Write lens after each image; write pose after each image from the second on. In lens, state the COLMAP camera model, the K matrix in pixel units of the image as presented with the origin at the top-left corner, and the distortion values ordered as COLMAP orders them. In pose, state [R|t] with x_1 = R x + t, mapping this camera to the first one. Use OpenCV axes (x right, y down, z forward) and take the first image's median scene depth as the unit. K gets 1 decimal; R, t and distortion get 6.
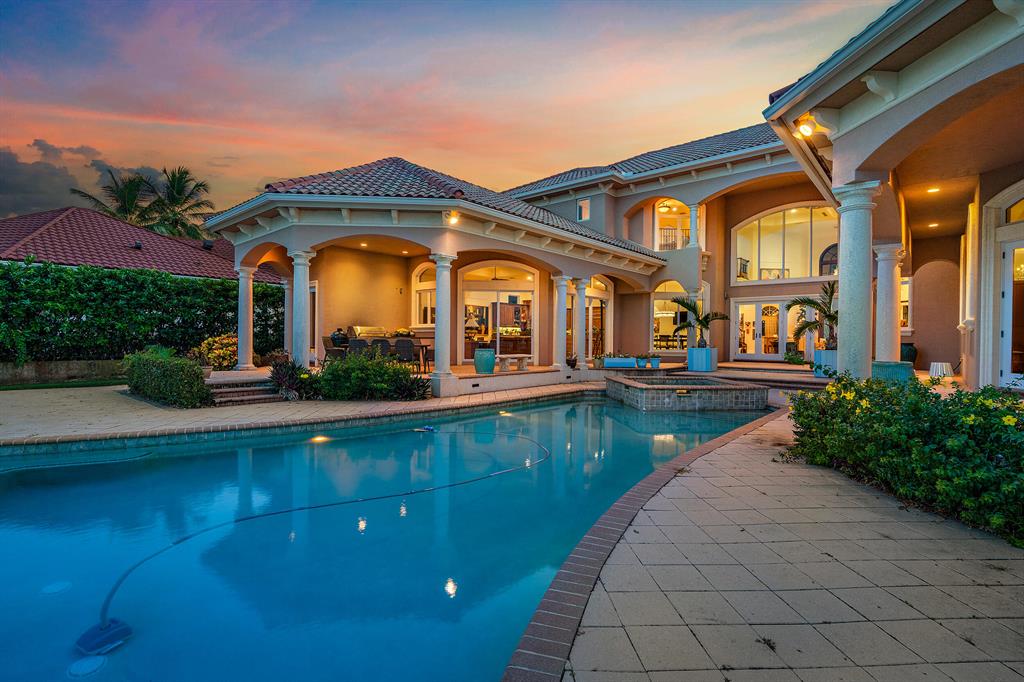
lens RADIAL K [[484.8, 0, 512.0], [0, 484.8, 341.0], [0, 0, 1]] dist [0.003681, 0.000198]
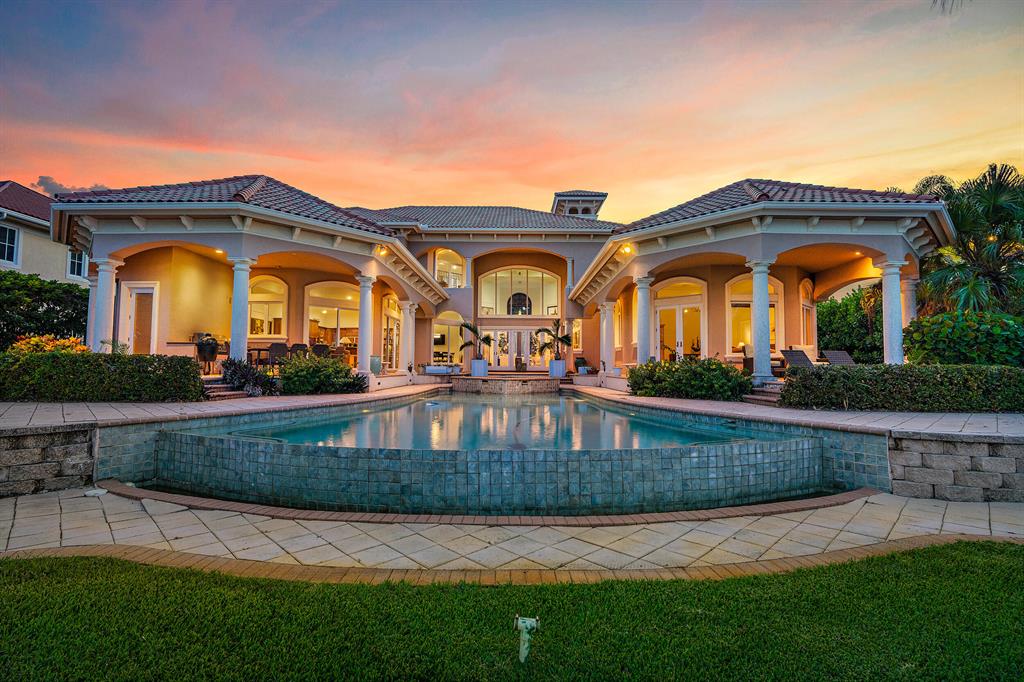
lens RADIAL K [[470.1, 0, 512.0], [0, 470.1, 341.0], [0, 0, 1]] dist [-0.002737, -0.000185]
pose [[0.761751, 0.034839, 0.646933, -0.392655], [0.001150, 0.998479, -0.055126, 0.032309], [-0.647869, 0.042736, 0.760552, -0.094953]]
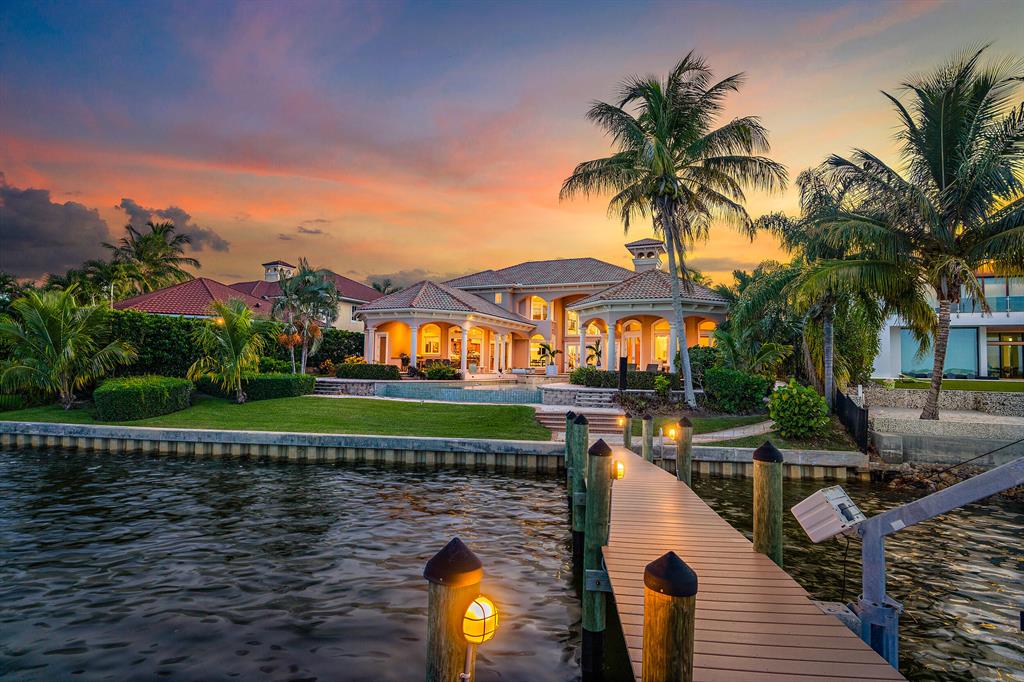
lens RADIAL K [[501.9, 0, 512.0], [0, 501.9, 341.0], [0, 0, 1]] dist [0.000566, 0.000027]
pose [[0.957008, 0.023583, 0.289102, -0.441423], [-0.008058, 0.998466, -0.054774, 0.027963], [-0.289950, 0.050089, 0.955730, -1.126684]]
